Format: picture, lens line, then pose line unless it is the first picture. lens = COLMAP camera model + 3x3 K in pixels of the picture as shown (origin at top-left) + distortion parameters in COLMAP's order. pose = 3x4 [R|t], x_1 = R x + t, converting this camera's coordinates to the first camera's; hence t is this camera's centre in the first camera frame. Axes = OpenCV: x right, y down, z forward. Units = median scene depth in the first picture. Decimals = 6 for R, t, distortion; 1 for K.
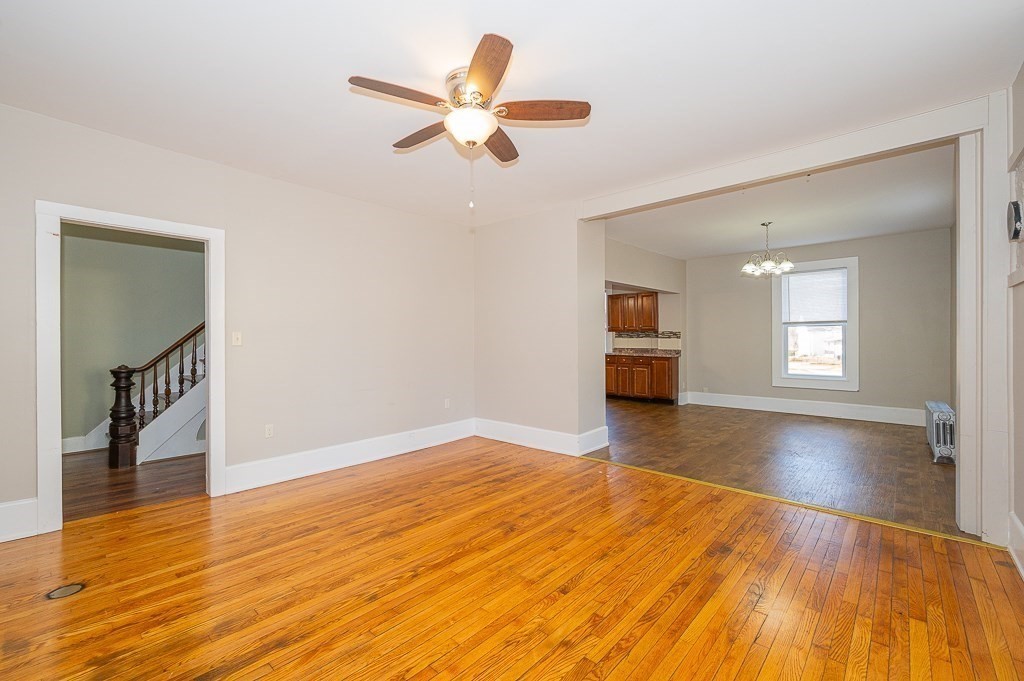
lens RADIAL K [[442.8, 0, 501.2], [0, 442.8, 339.6], [0, 0, 1]] dist [-0.000056, 0.000312]
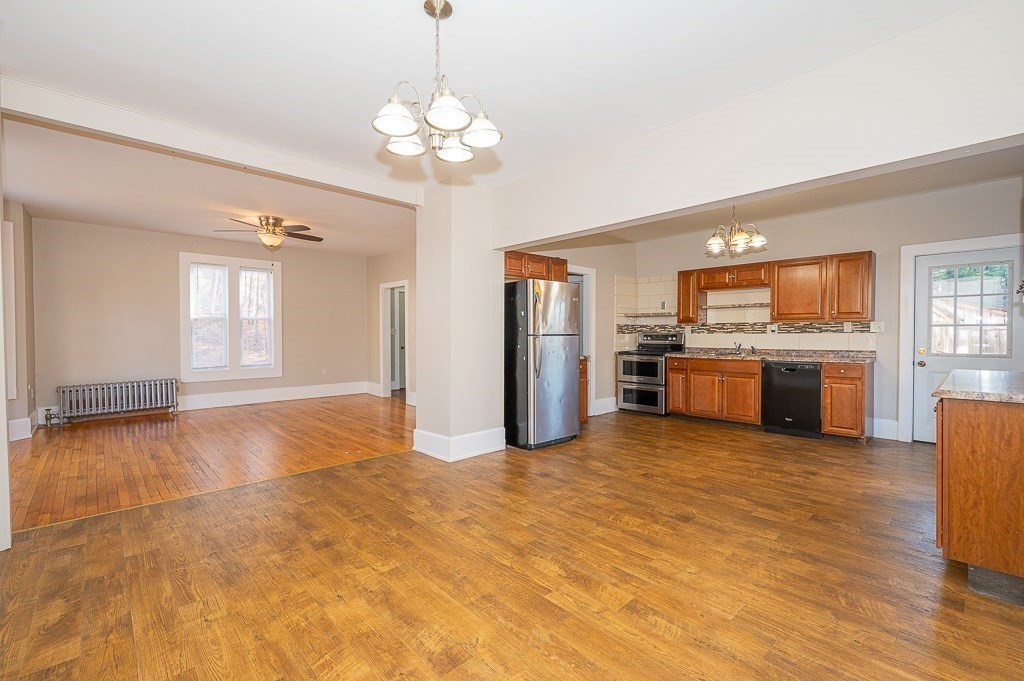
lens RADIAL K [[442.8, 0, 511.6], [0, 442.8, 340.7], [0, 0, 1]] dist [-0.000056, 0.000312]
pose [[-0.070951, 0.022540, -0.997225, 1.876177], [-0.002338, 0.999738, 0.022763, -0.008612], [0.997477, 0.003946, -0.070880, 2.104461]]
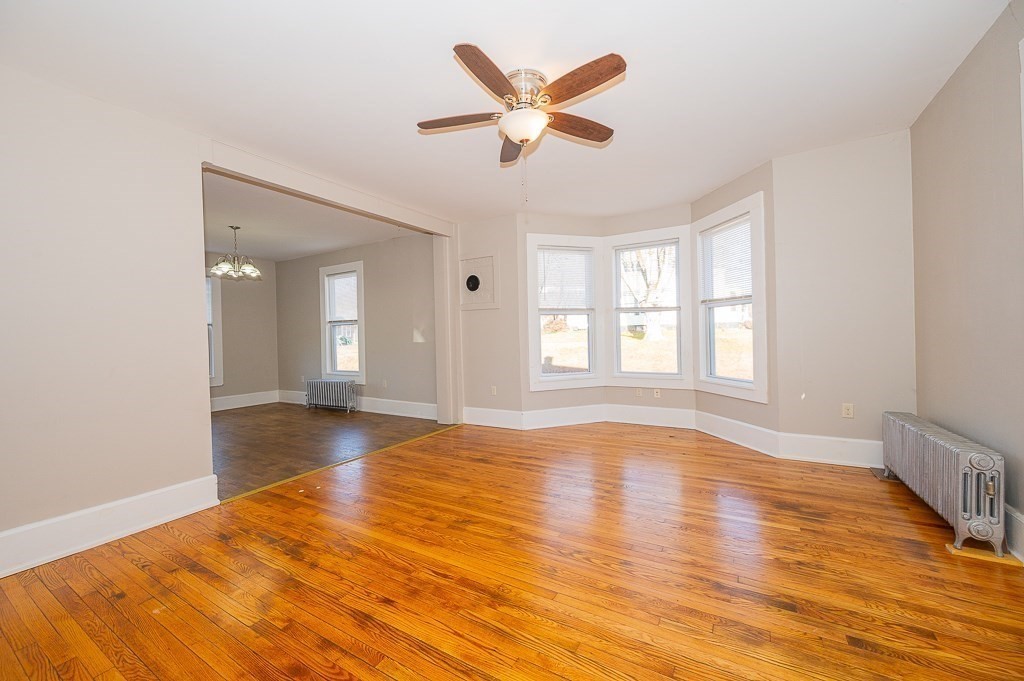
lens RADIAL K [[399.0, 0, 510.1], [0, 399.0, 342.1], [0, 0, 1]] dist [-0.000361, -0.000133]
pose [[-0.213746, -0.008648, 0.976851, -0.880355], [0.028757, 0.999472, 0.015141, 0.017870], [-0.976466, 0.031328, -0.213384, 1.100679]]
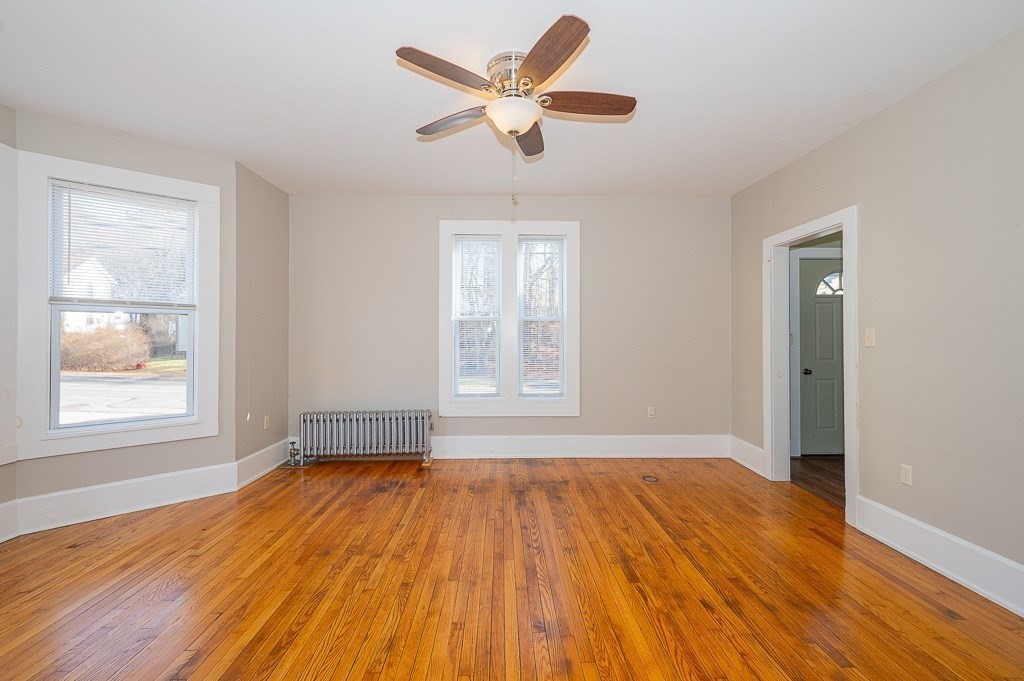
lens RADIAL K [[442.8, 0, 510.3], [0, 442.8, 338.7], [0, 0, 1]] dist [-0.000056, 0.000312]
pose [[-0.719521, 0.003428, -0.694462, 0.523722], [0.002929, 0.999994, 0.001901, -0.006053], [0.694465, -0.000666, -0.719526, 1.472363]]
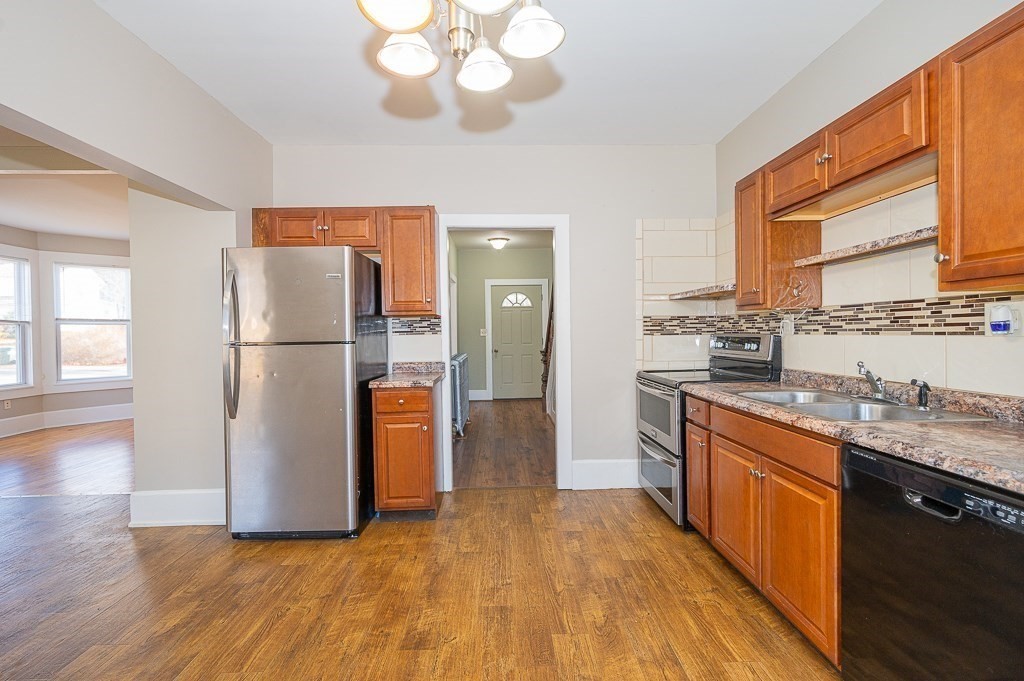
lens RADIAL K [[442.8, 0, 509.2], [0, 442.8, 336.8], [0, 0, 1]] dist [-0.000056, 0.000312]
pose [[-0.713288, 0.021758, -0.700533, 0.515267], [0.014577, 0.999762, 0.016210, -0.014156], [0.700719, 0.001351, -0.713436, 3.143282]]
